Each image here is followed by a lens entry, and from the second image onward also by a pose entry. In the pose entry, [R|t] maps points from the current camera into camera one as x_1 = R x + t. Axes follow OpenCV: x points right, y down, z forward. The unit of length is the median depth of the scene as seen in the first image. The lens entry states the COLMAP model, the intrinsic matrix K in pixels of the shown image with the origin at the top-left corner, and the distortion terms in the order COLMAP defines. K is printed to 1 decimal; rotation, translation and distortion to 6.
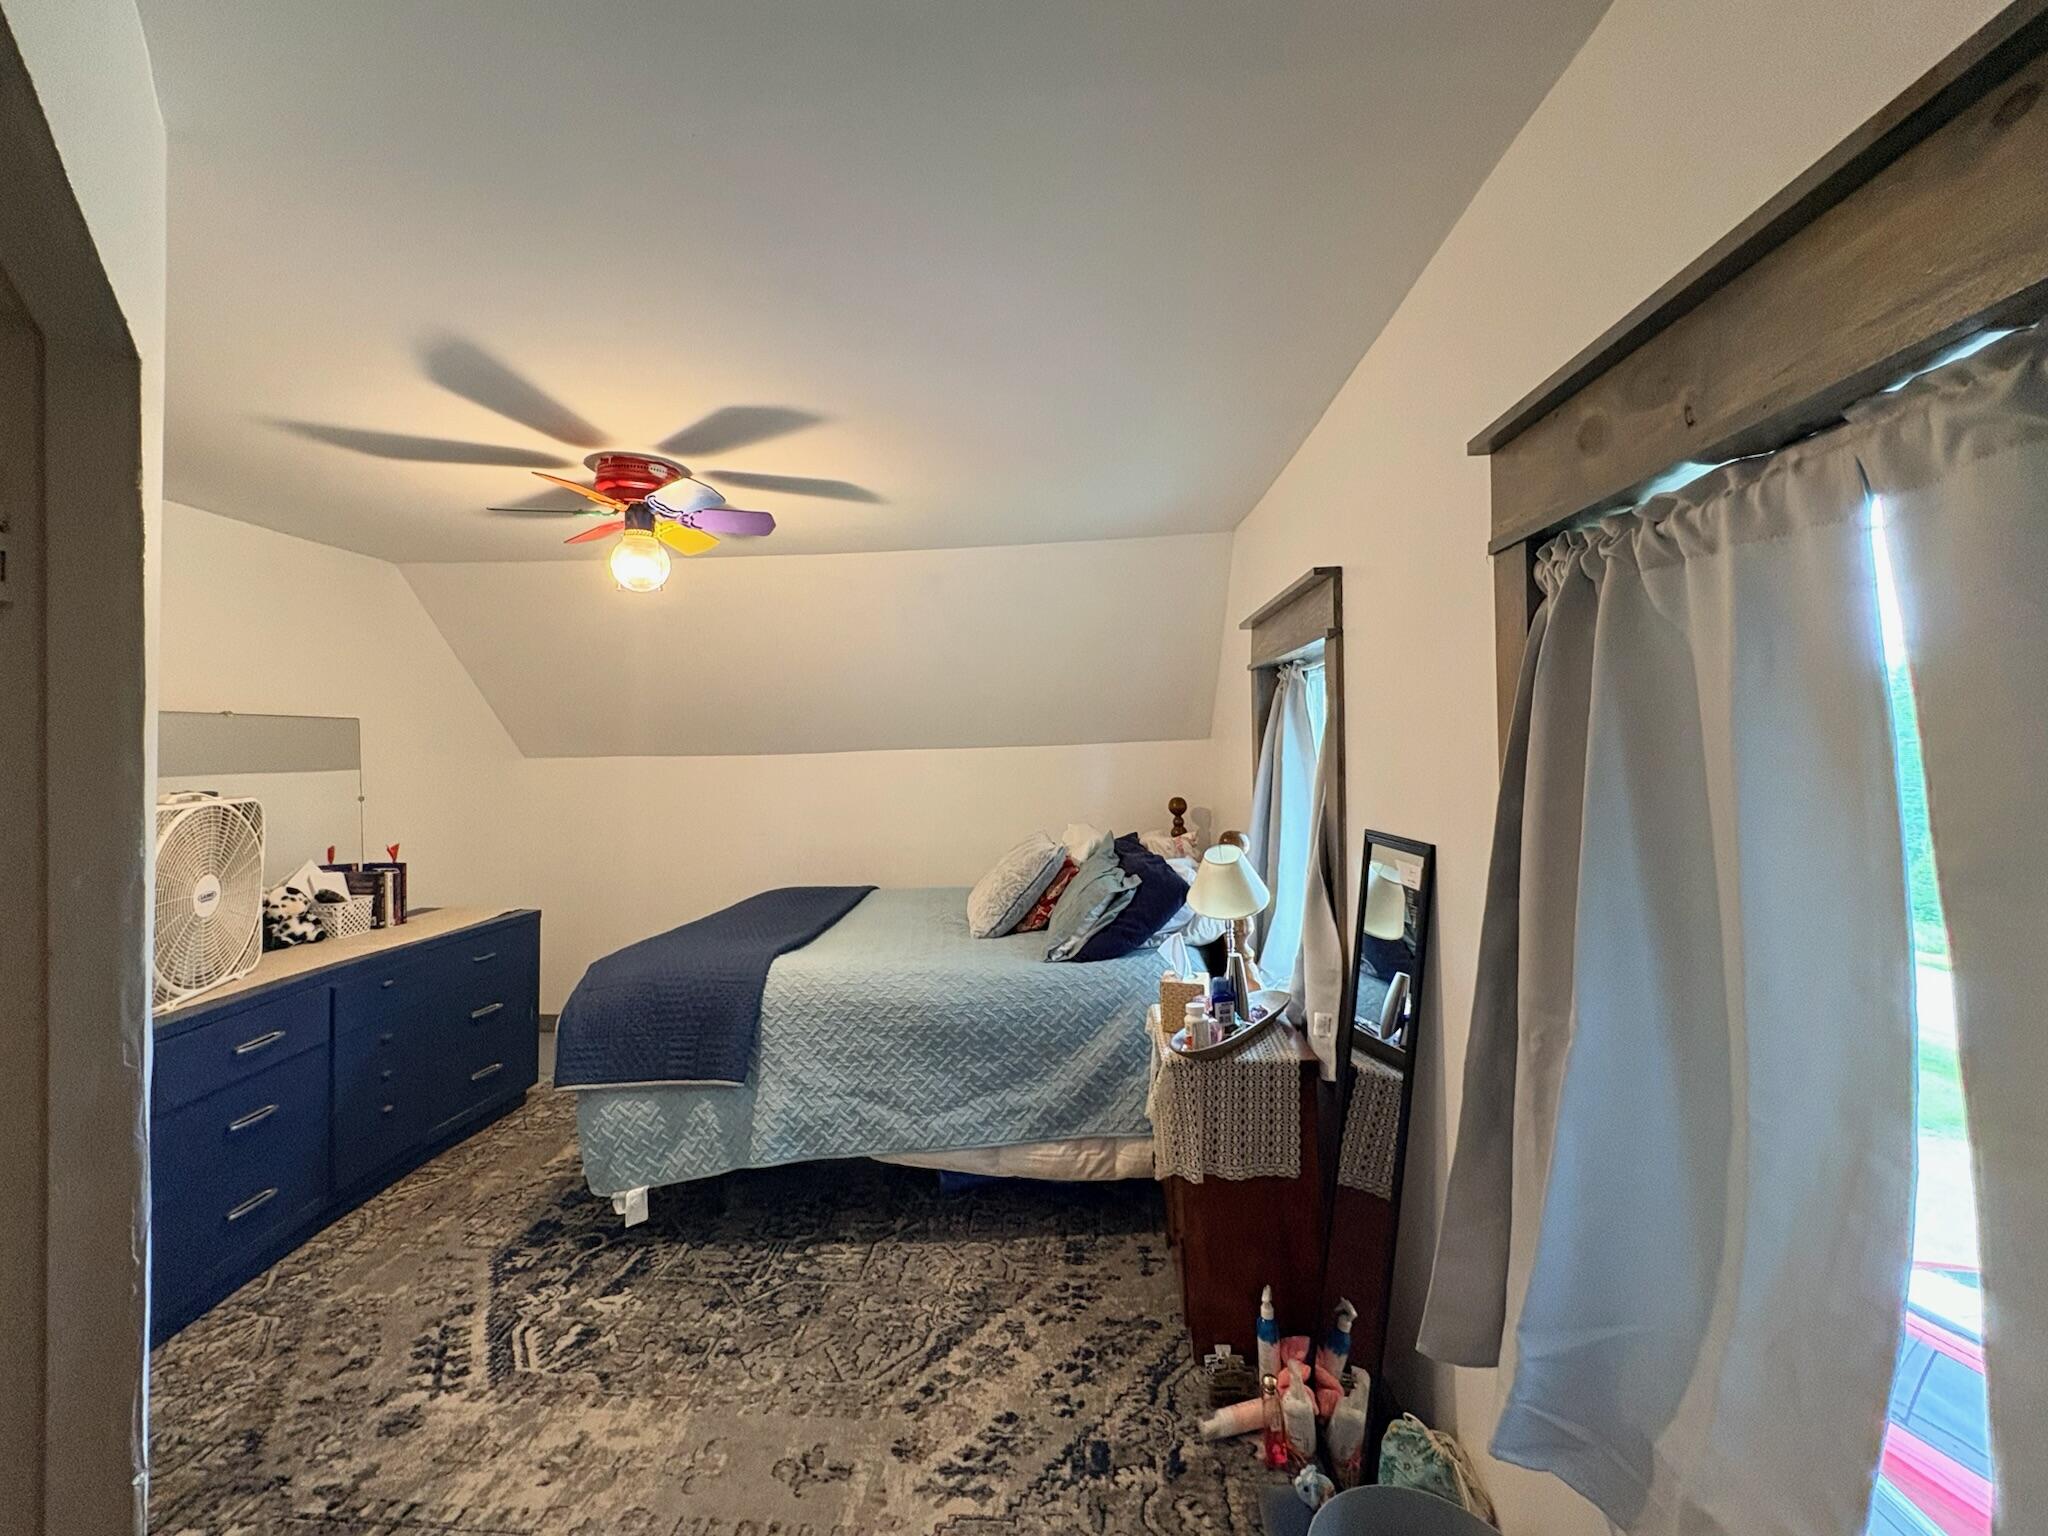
lens RADIAL K [[810.4, 0, 1024.4], [0, 810.4, 770.7], [0, 0, 1]] dist [-0.001095, -0.000344]
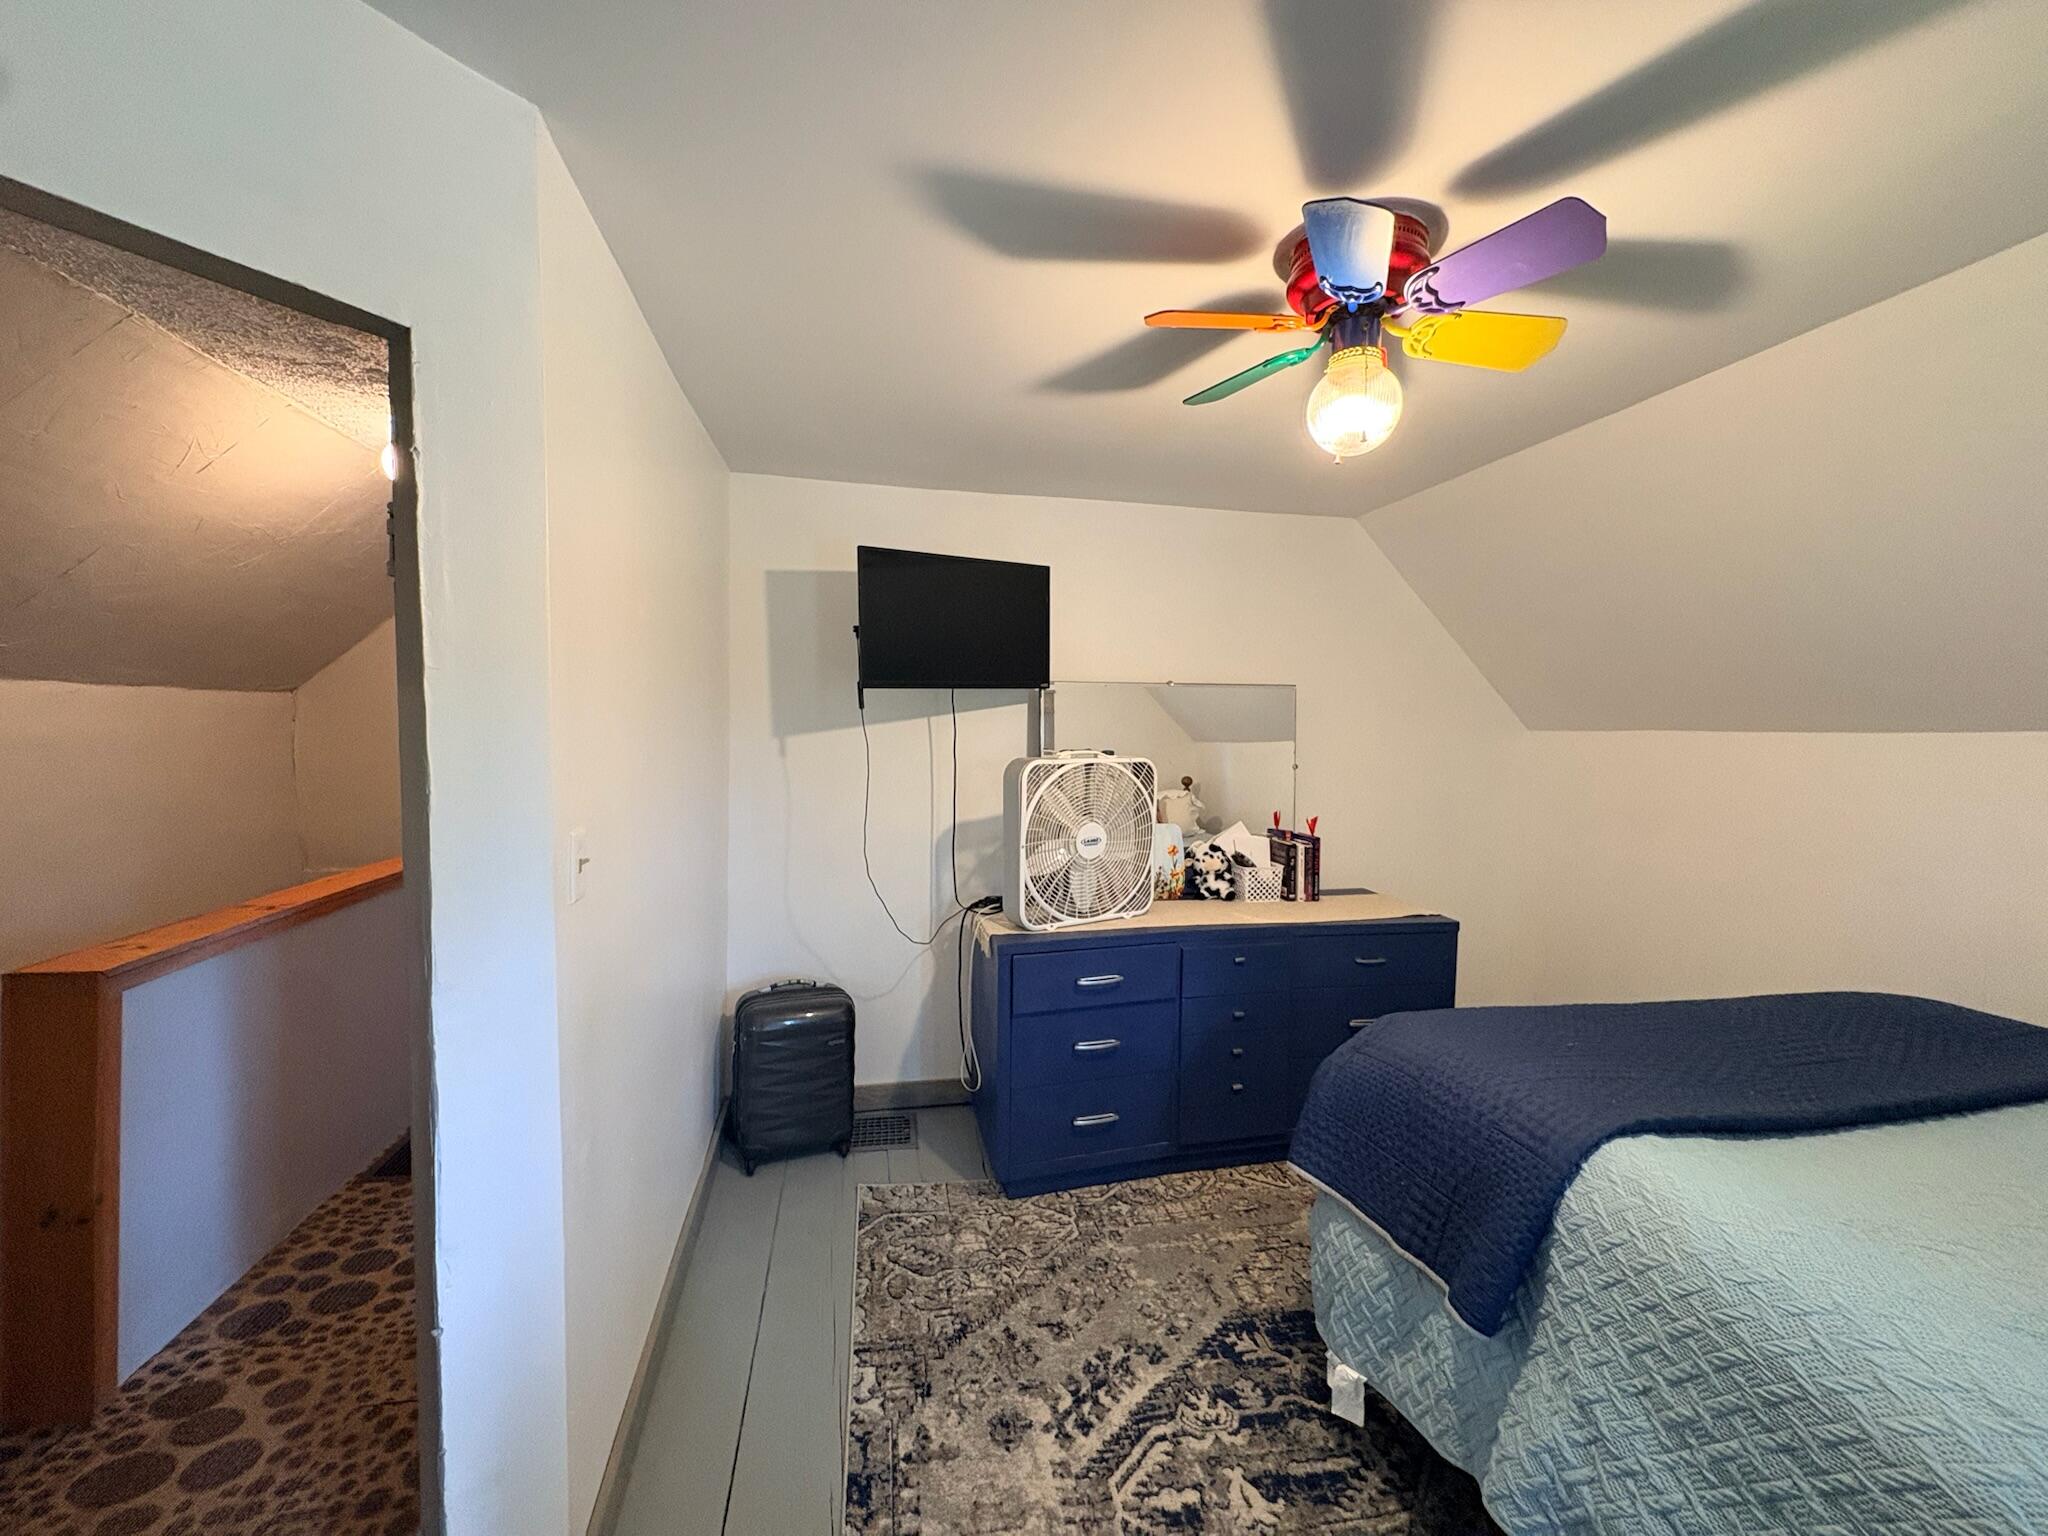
lens RADIAL K [[810.4, 0, 1024.4], [0, 810.4, 770.7], [0, 0, 1]] dist [-0.001095, -0.000344]
pose [[0.256780, 0.064467, -0.964317, 0.065497], [-0.035989, 0.997719, 0.057117, -0.006726], [0.965800, 0.020038, 0.258514, 0.549570]]
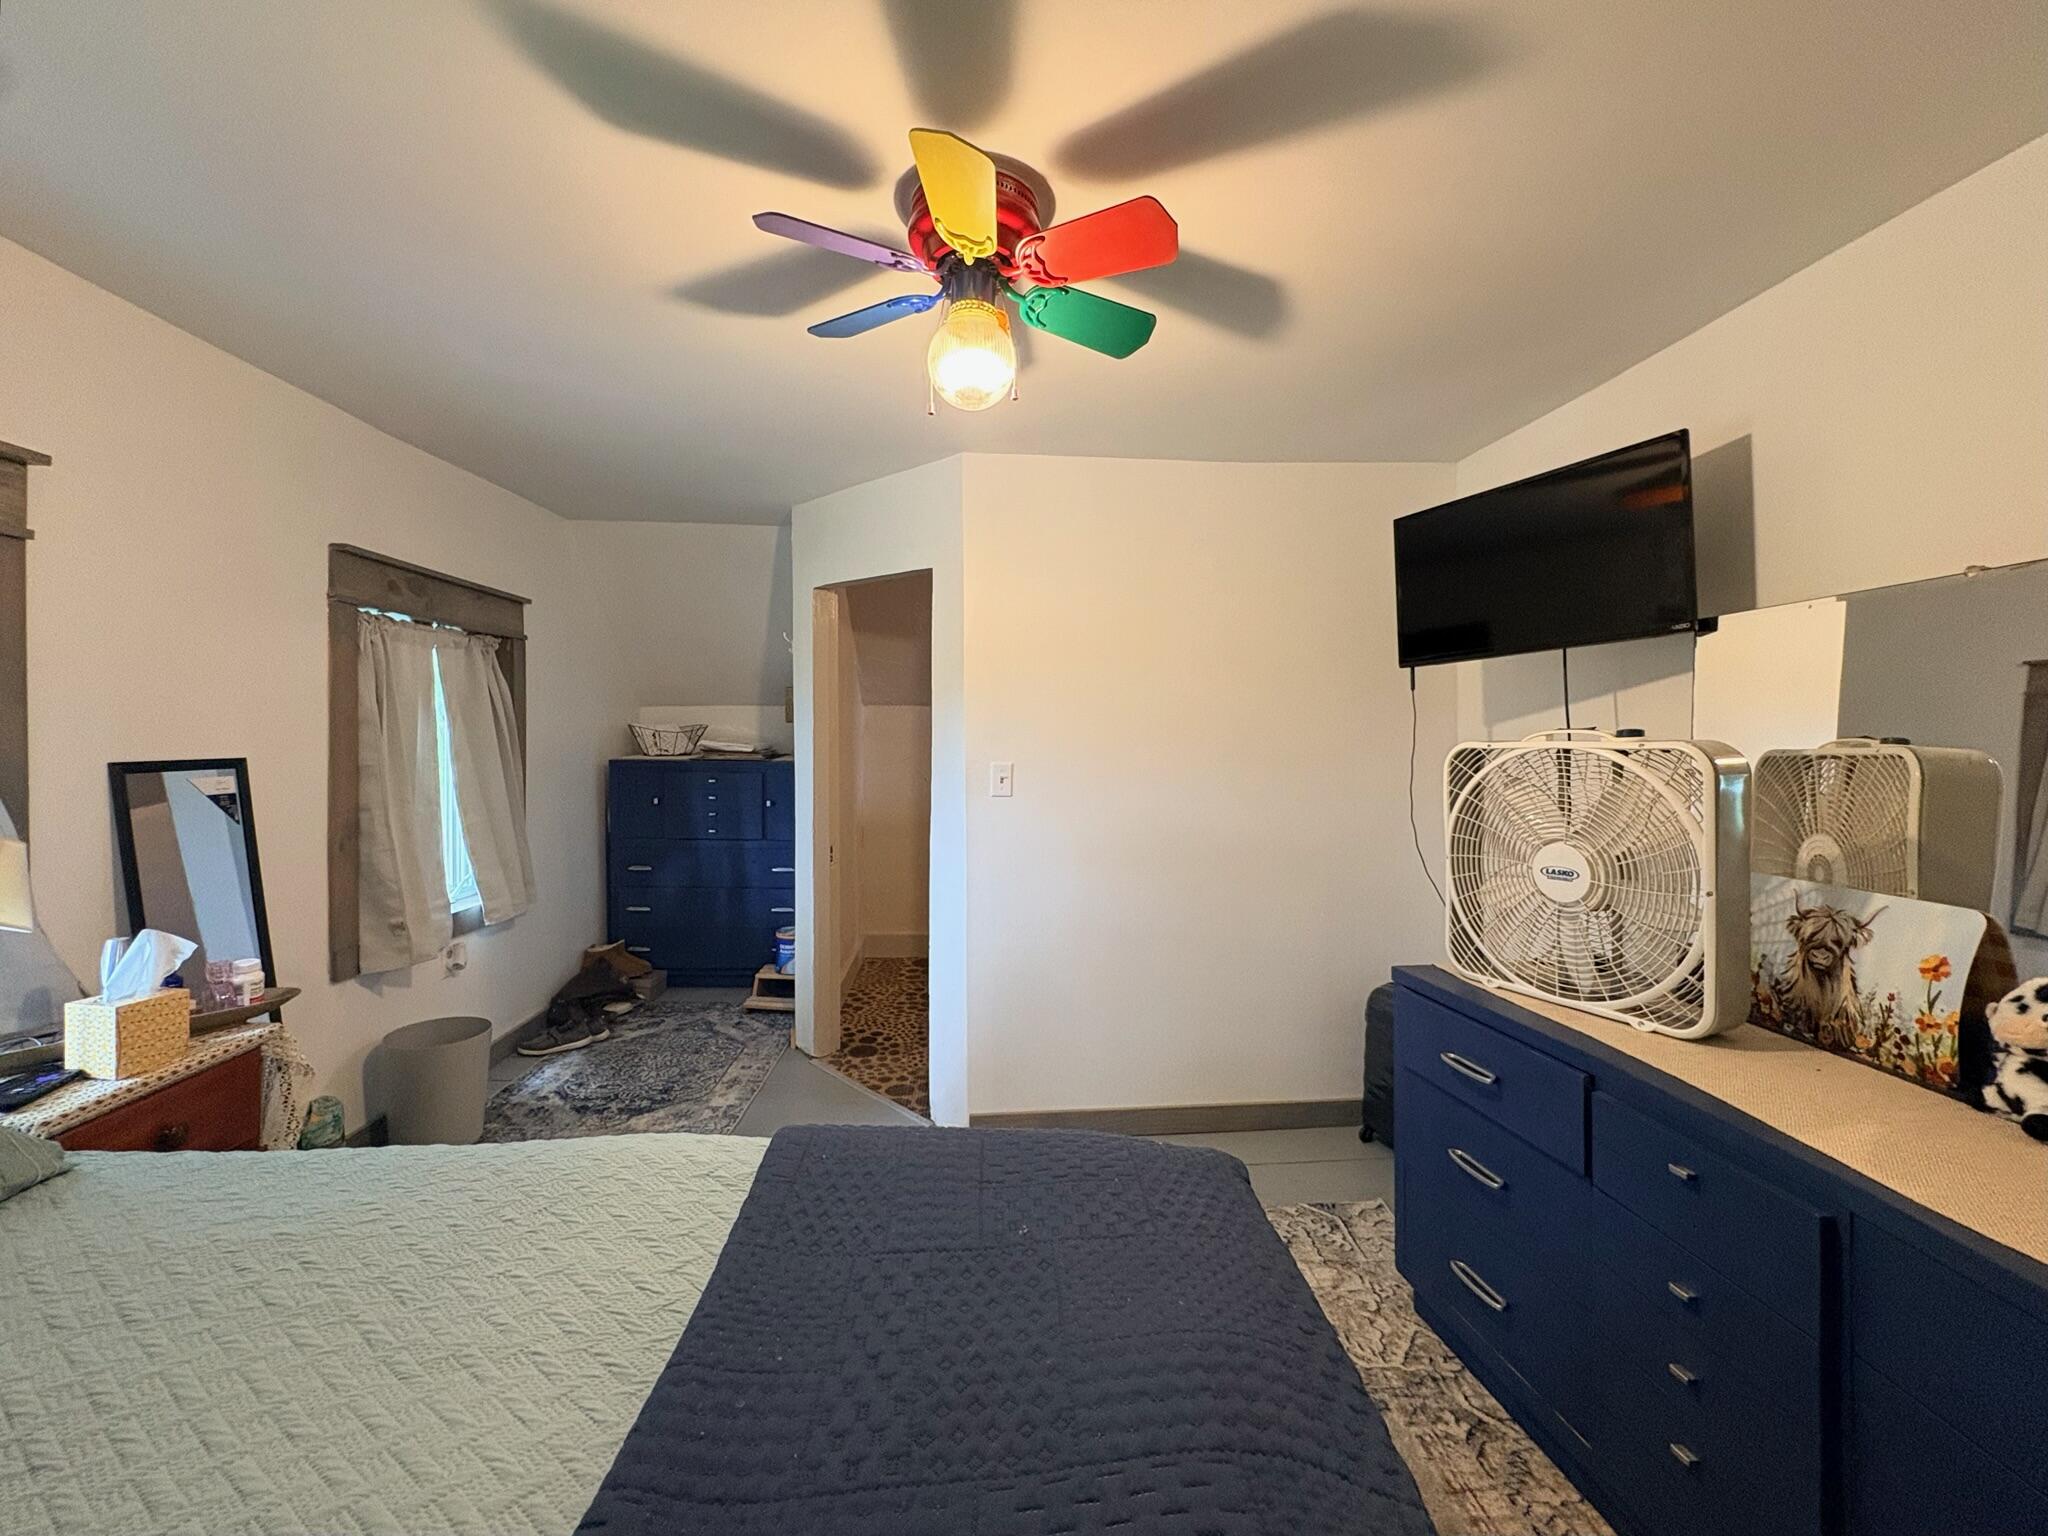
lens RADIAL K [[829.6, 0, 1024.0], [0, 829.6, 746.4], [0, 0, 1]] dist [-0.001873, -0.000334]
pose [[-0.989635, 0.000408, -0.143604, -0.395211], [-0.004936, 0.999308, 0.036858, 0.015496], [0.143520, 0.037185, -0.988949, 1.523309]]
